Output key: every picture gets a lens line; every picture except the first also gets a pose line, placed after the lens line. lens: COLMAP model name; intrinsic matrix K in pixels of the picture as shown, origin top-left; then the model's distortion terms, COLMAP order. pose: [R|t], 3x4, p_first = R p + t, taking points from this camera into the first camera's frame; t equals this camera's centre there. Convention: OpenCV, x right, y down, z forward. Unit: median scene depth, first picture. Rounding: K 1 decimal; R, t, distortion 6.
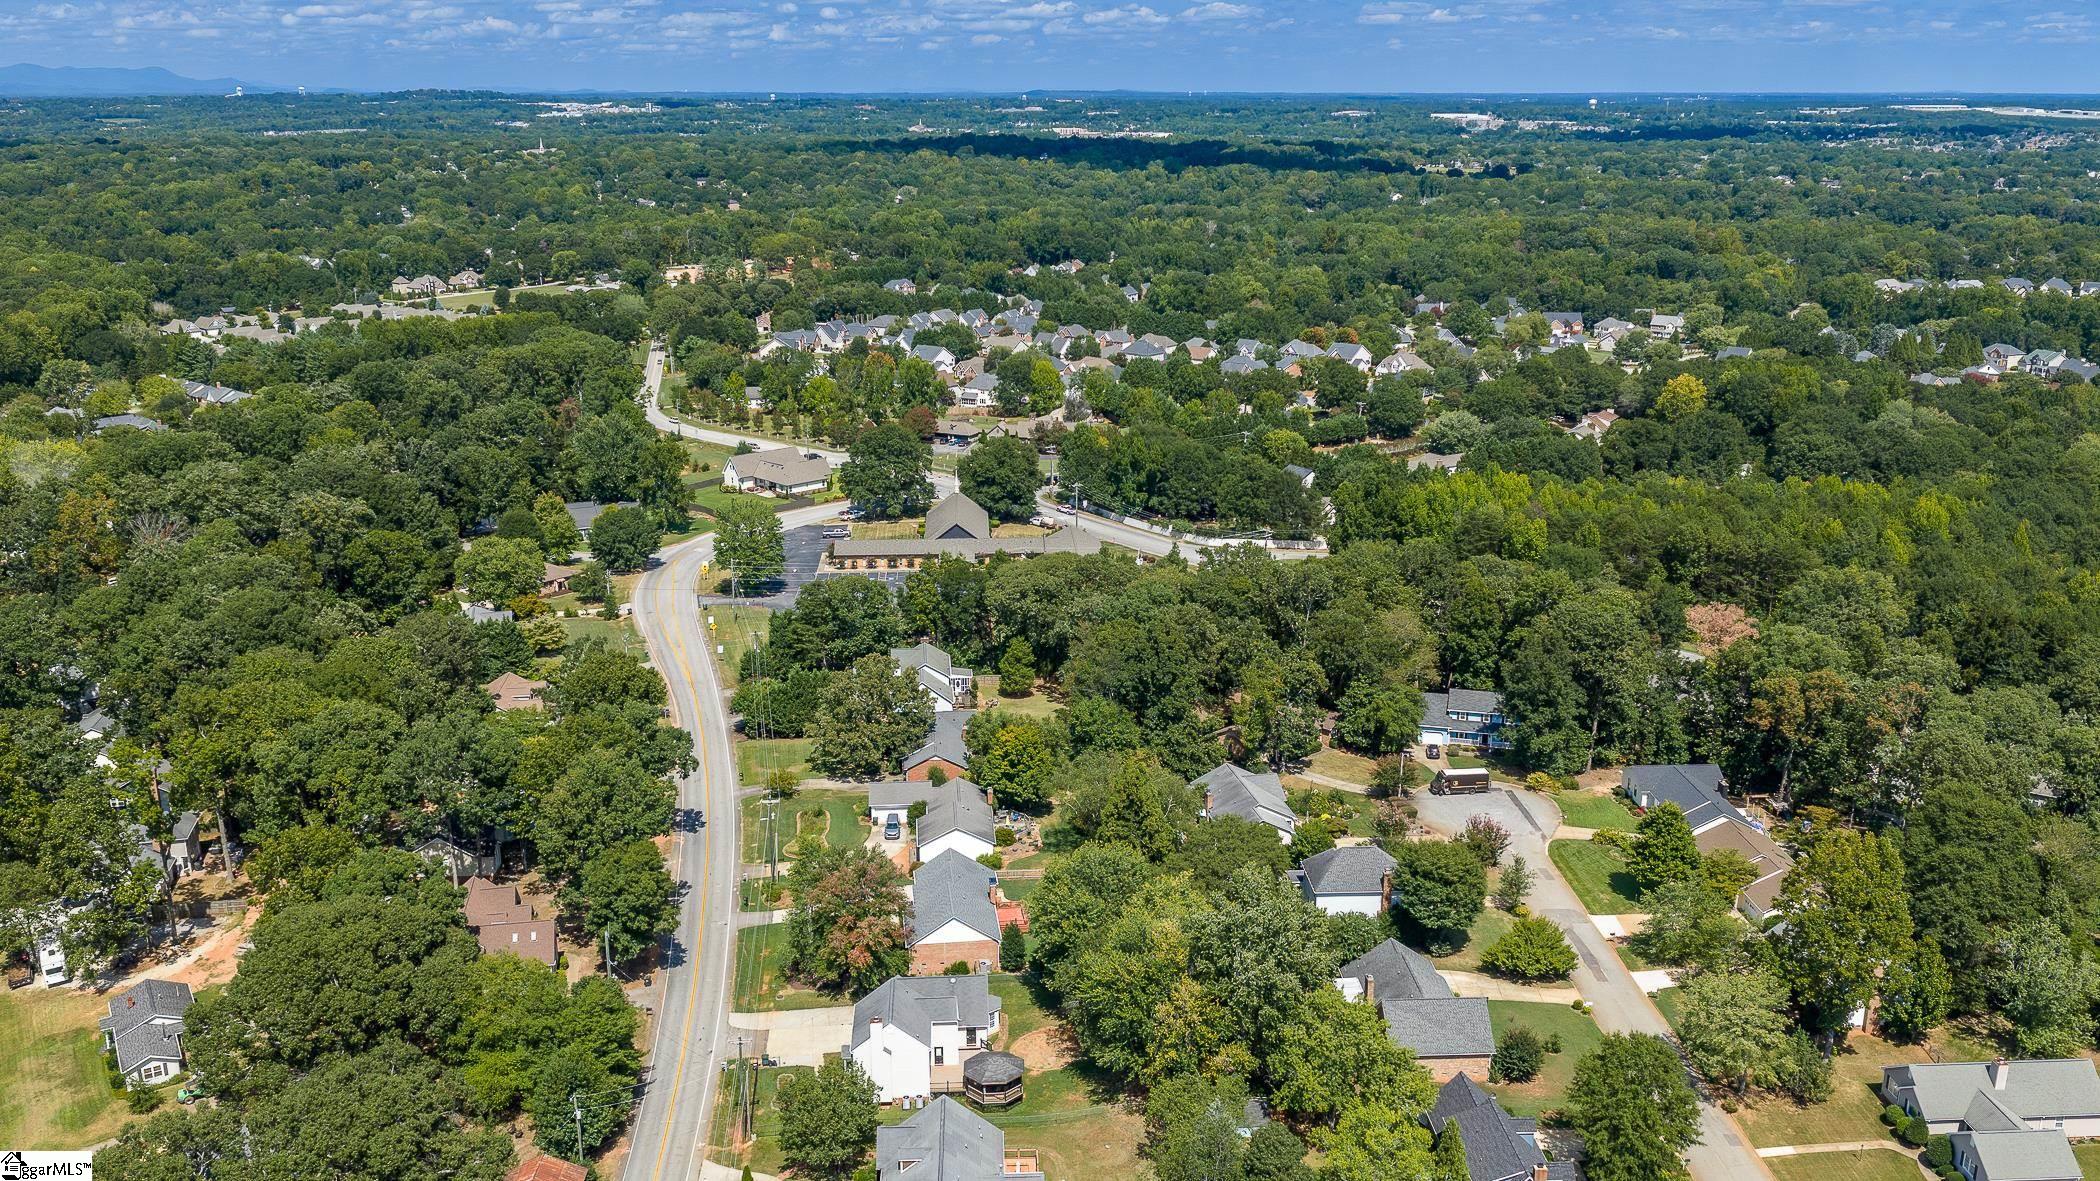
lens RADIAL K [[1759.7, 0, 1059.2], [0, 1759.7, 593.3], [0, 0, 1]] dist [0.025559, -0.057542]
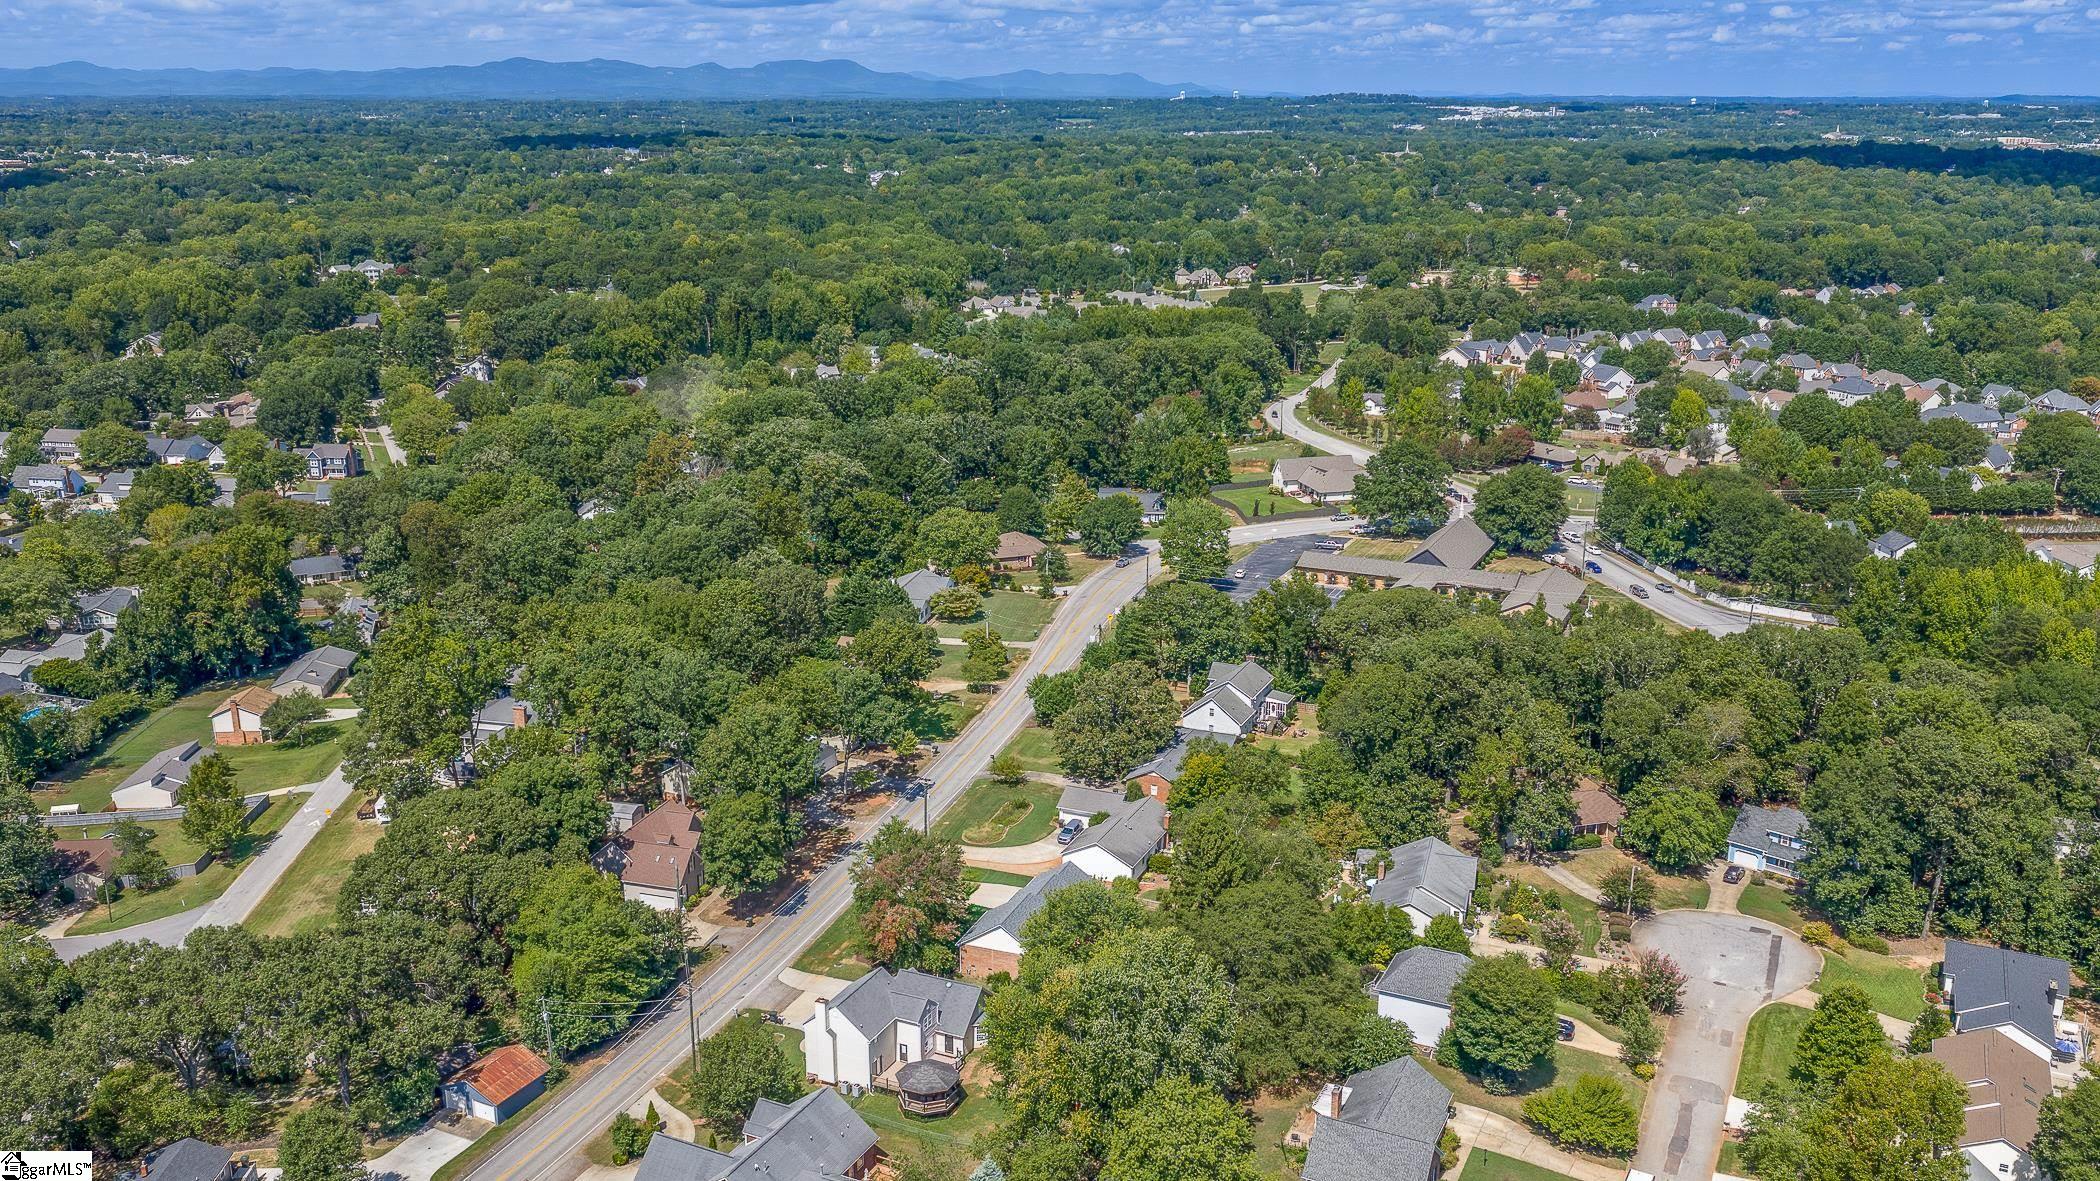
lens RADIAL K [[1759.7, 0, 1057.4], [0, 1759.7, 586.8], [0, 0, 1]] dist [0.025559, -0.057542]
pose [[0.879555, 0.129620, -0.457801, 0.139614], [-0.132096, 0.990876, 0.026763, -0.012619], [0.457092, 0.036934, 0.888652, 0.044370]]
